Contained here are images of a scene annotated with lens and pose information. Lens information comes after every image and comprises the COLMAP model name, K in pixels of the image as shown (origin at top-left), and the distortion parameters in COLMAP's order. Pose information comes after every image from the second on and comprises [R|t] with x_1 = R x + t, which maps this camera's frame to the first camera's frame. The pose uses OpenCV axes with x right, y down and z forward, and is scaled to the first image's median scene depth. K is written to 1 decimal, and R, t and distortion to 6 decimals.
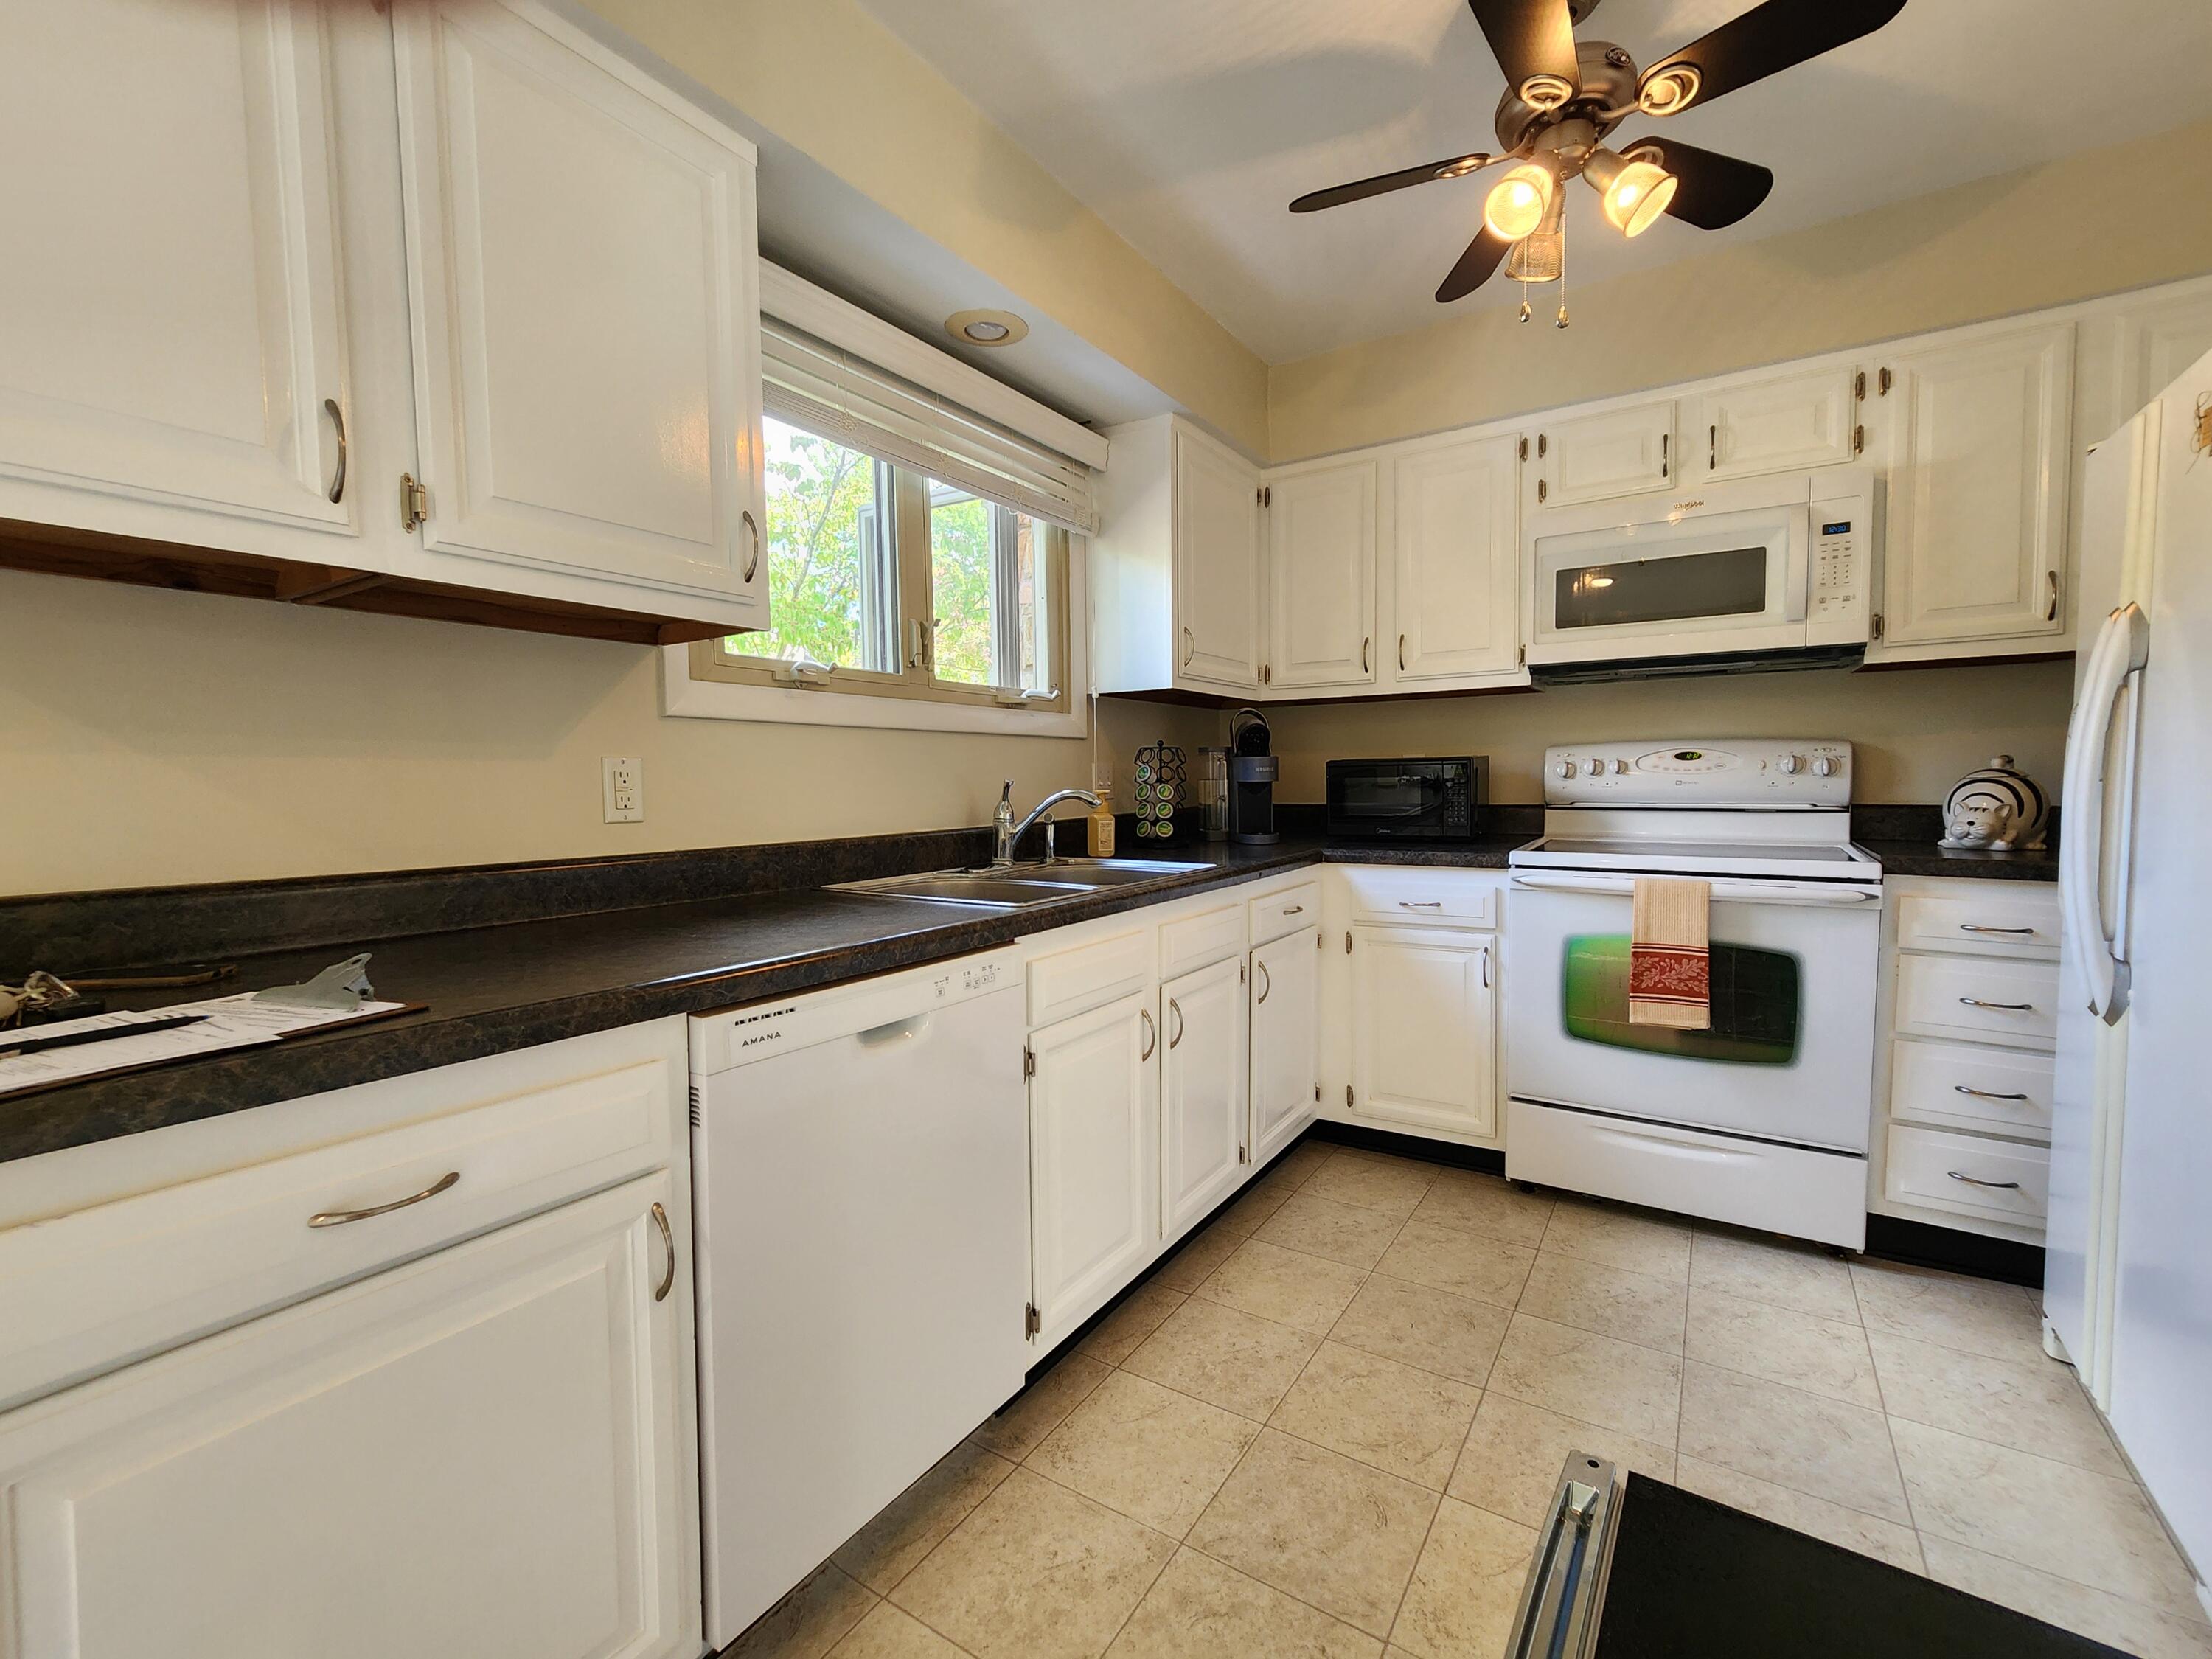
lens RADIAL K [[950.0, 0, 1132.5], [0, 950.0, 829.3], [0, 0, 1]] dist [0.000645, 0.000244]
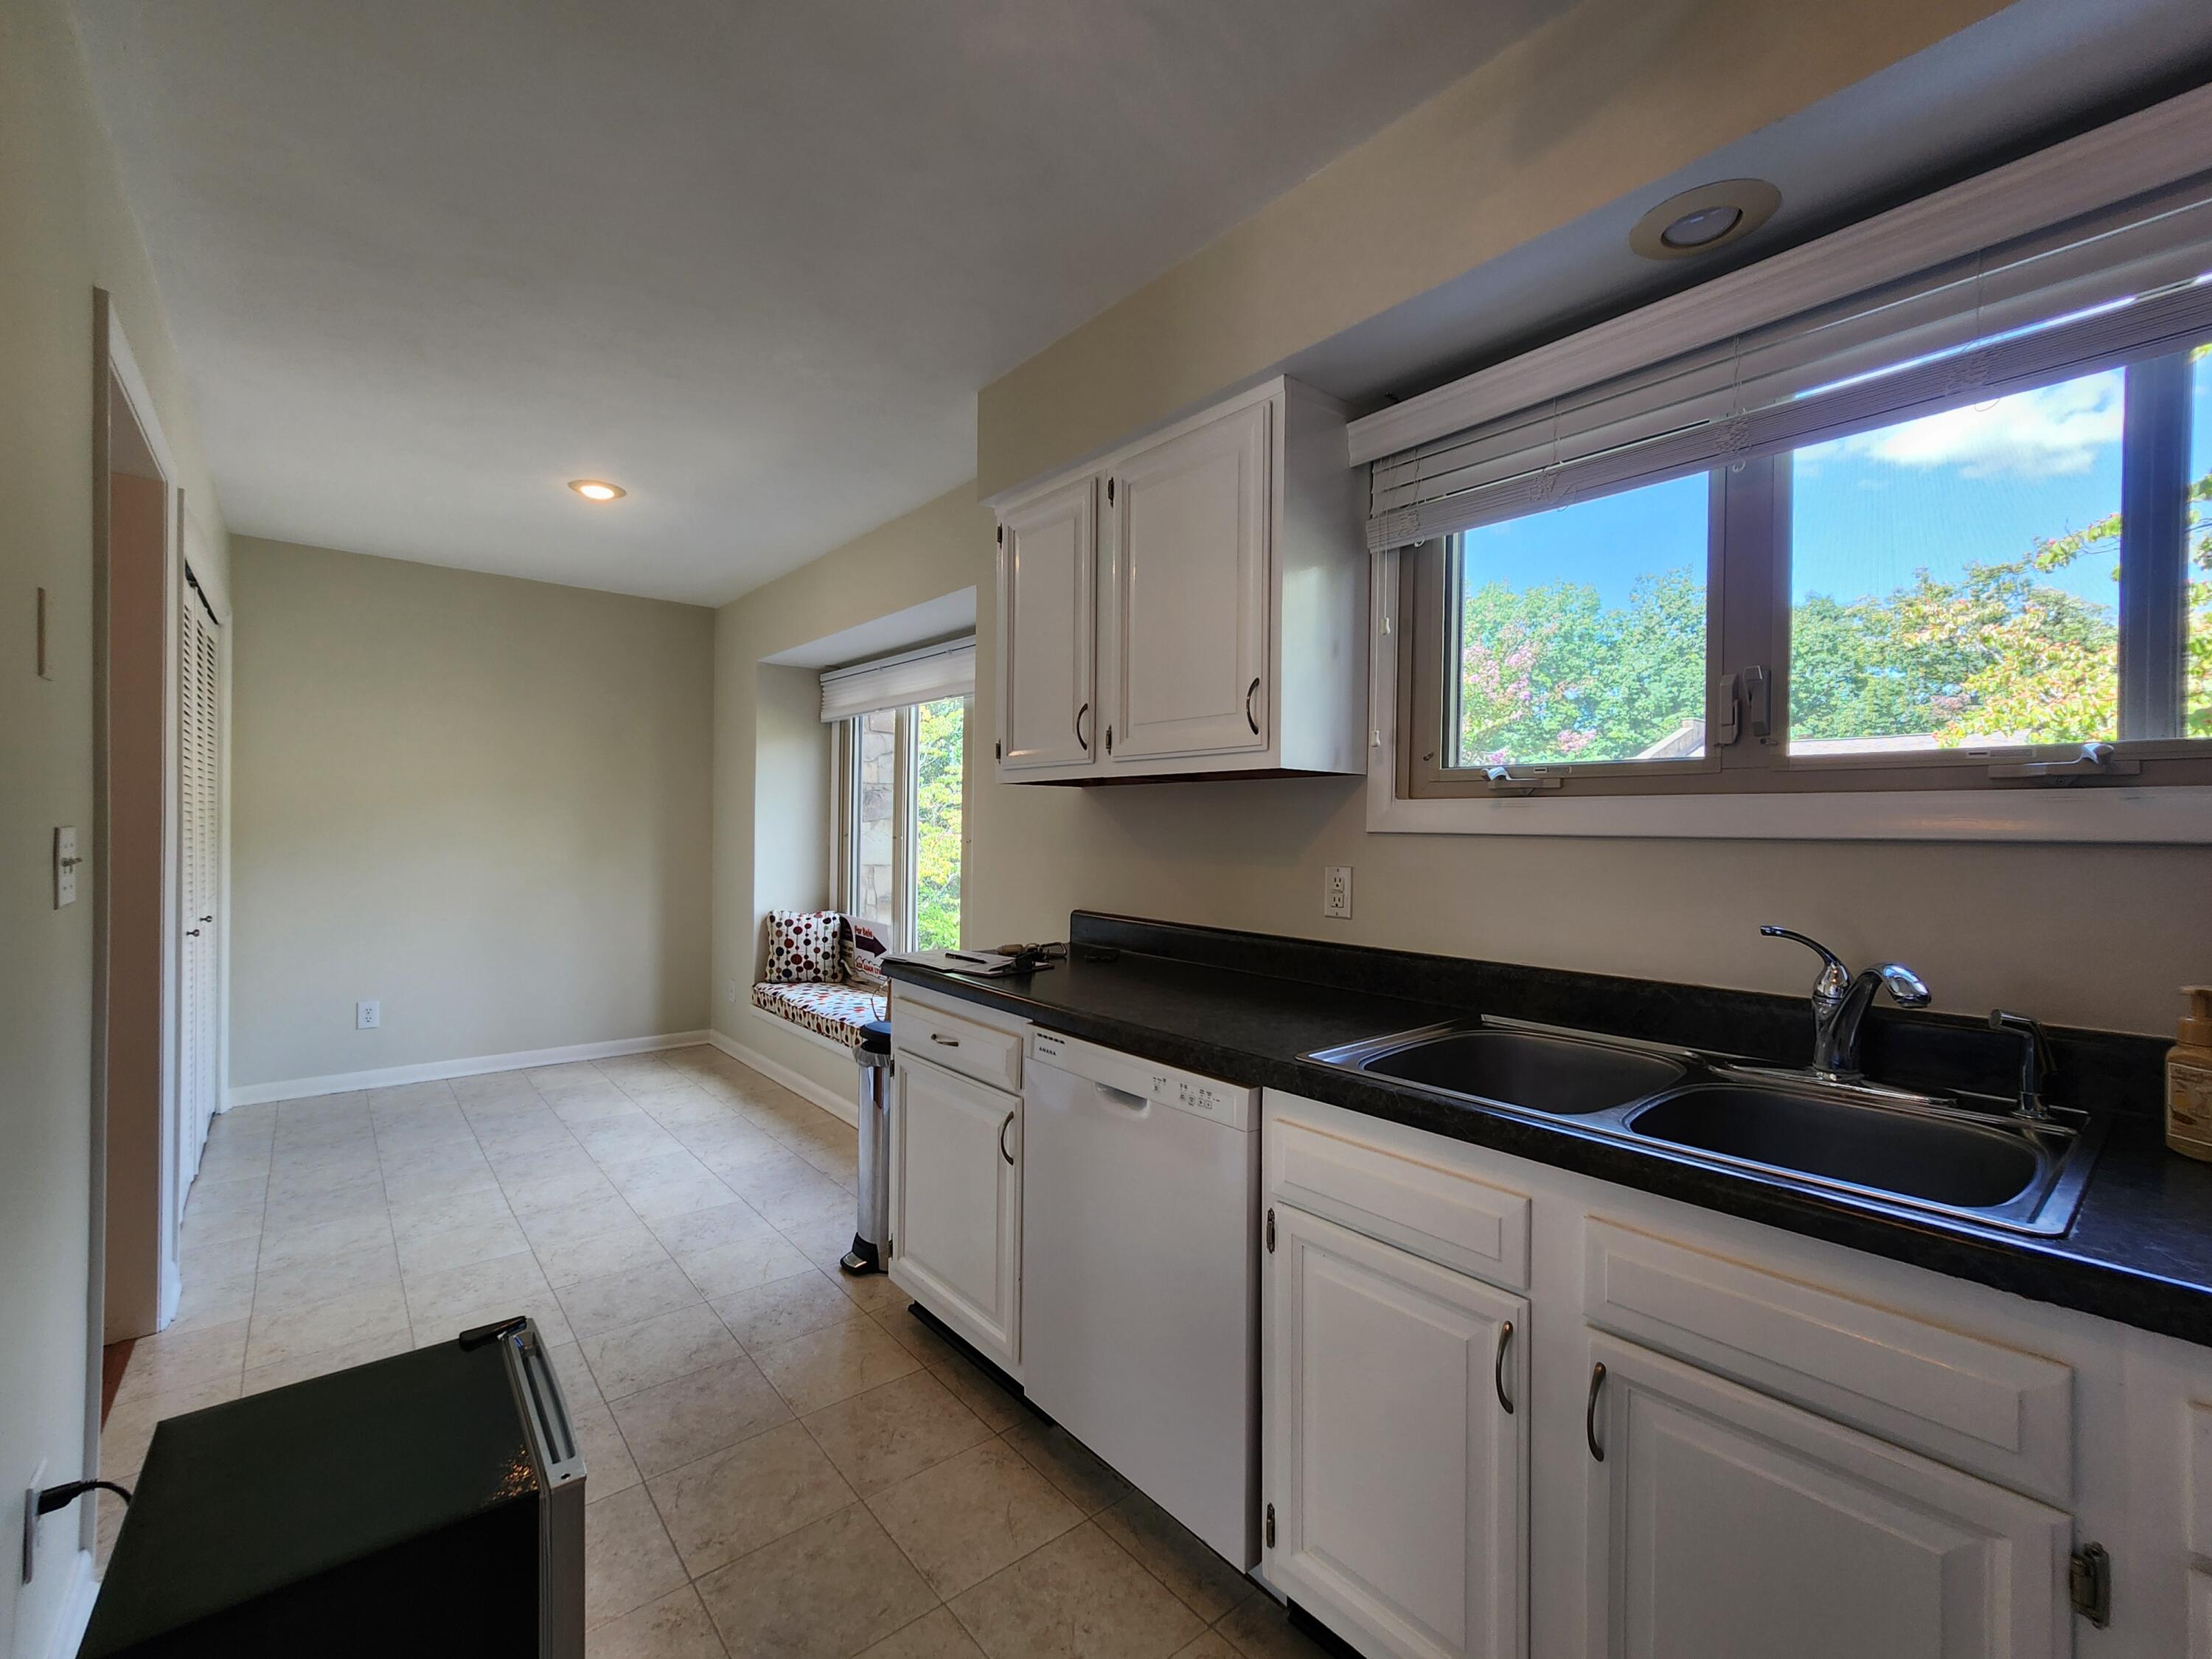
lens RADIAL K [[950.0, 0, 1132.5], [0, 950.0, 829.3], [0, 0, 1]] dist [0.000645, 0.000244]
pose [[-0.297873, 0.014871, -0.954490, 0.851855], [-0.058775, 0.997696, 0.033886, -0.169205], [0.952794, 0.066193, -0.296313, 1.222514]]
